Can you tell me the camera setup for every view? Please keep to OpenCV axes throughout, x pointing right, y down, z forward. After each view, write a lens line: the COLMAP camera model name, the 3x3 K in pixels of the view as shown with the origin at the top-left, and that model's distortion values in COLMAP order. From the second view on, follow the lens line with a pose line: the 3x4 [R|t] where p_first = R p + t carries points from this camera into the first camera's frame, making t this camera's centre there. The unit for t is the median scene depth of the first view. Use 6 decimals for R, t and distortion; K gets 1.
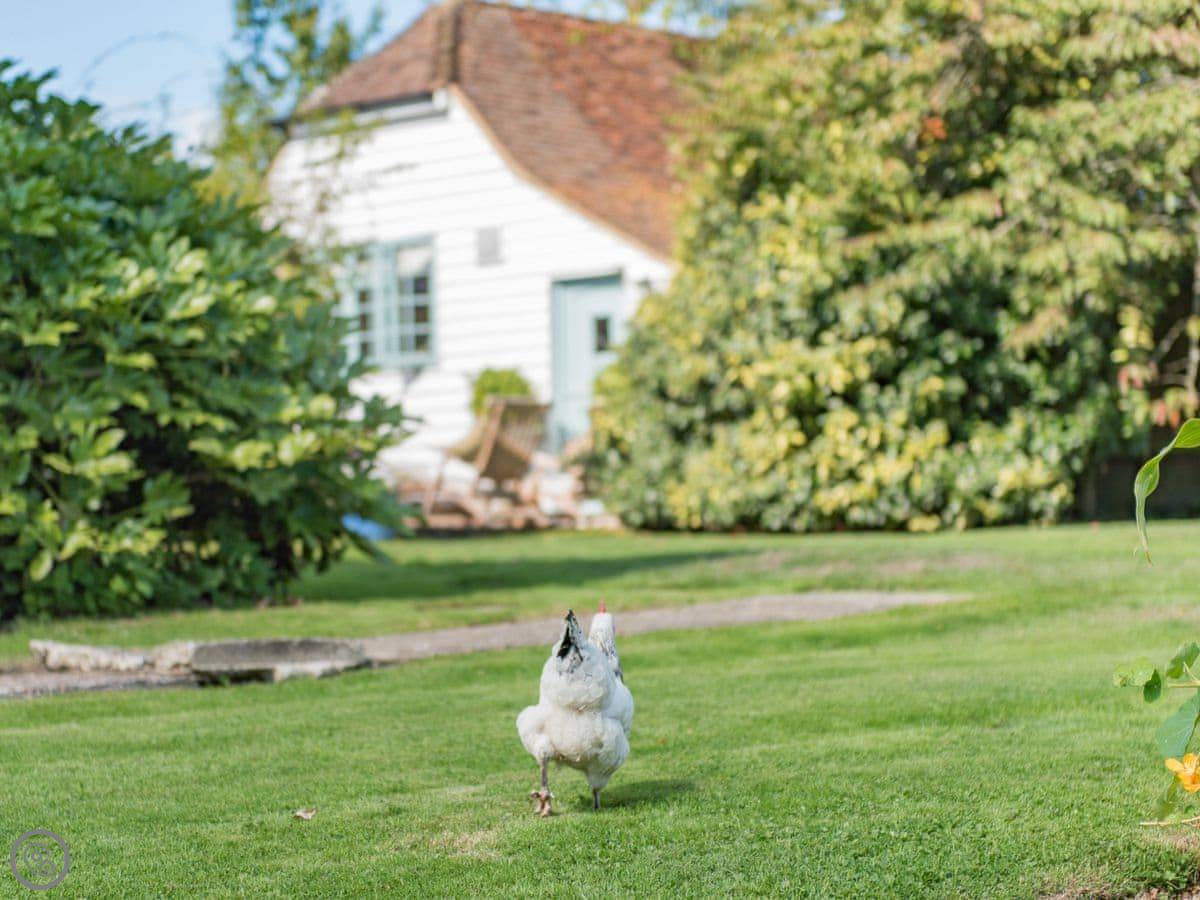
lens RADIAL K [[2407.9, 0, 600.0], [0, 2407.9, 450.0], [0, 0, 1]] dist [0.032085, 0.069359]
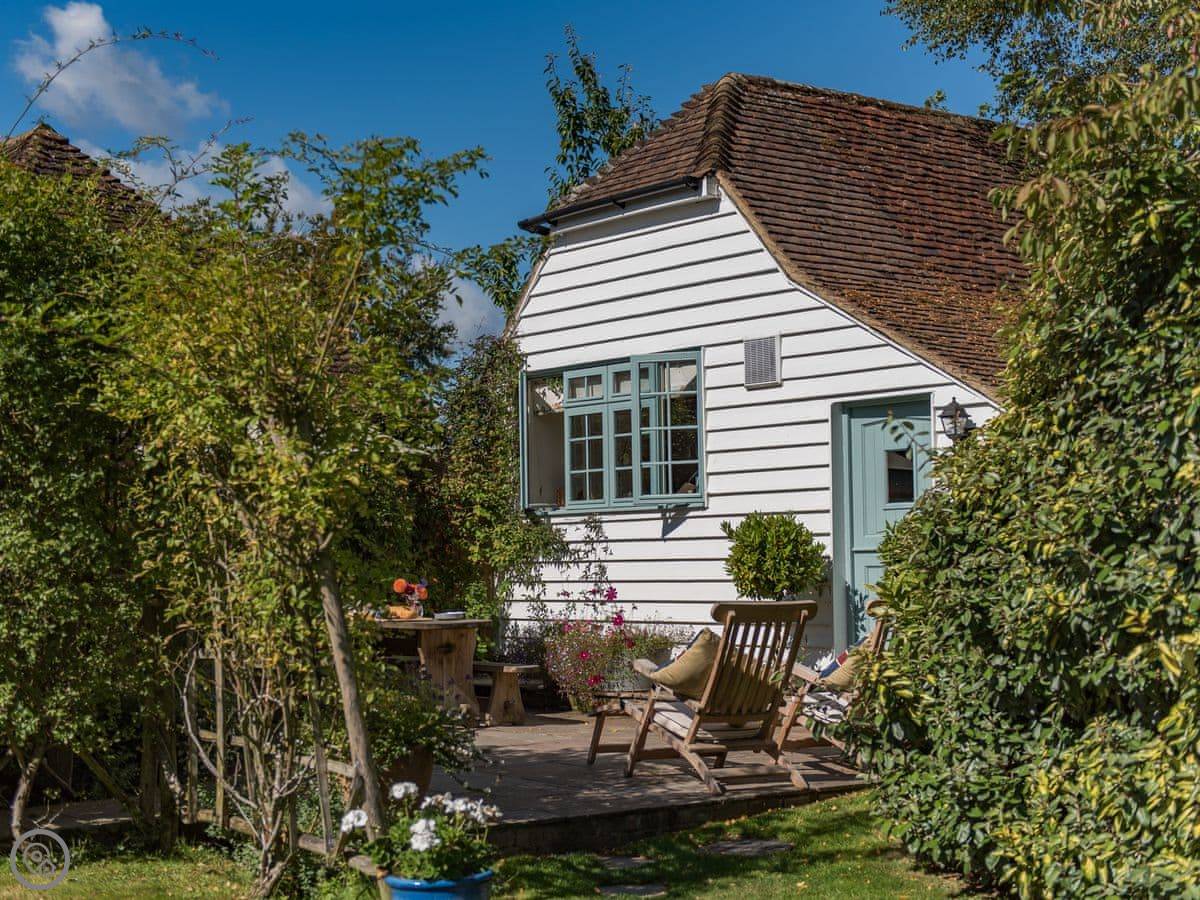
lens RADIAL K [[1681.3, 0, 600.0], [0, 1681.3, 450.0], [0, 0, 1]] dist [0.031826, 0.025319]
pose [[0.982128, -0.000864, -0.188214, 0.008435], [-0.003362, 0.999749, -0.022131, -0.042888], [0.188186, 0.022369, 0.981879, 0.430989]]
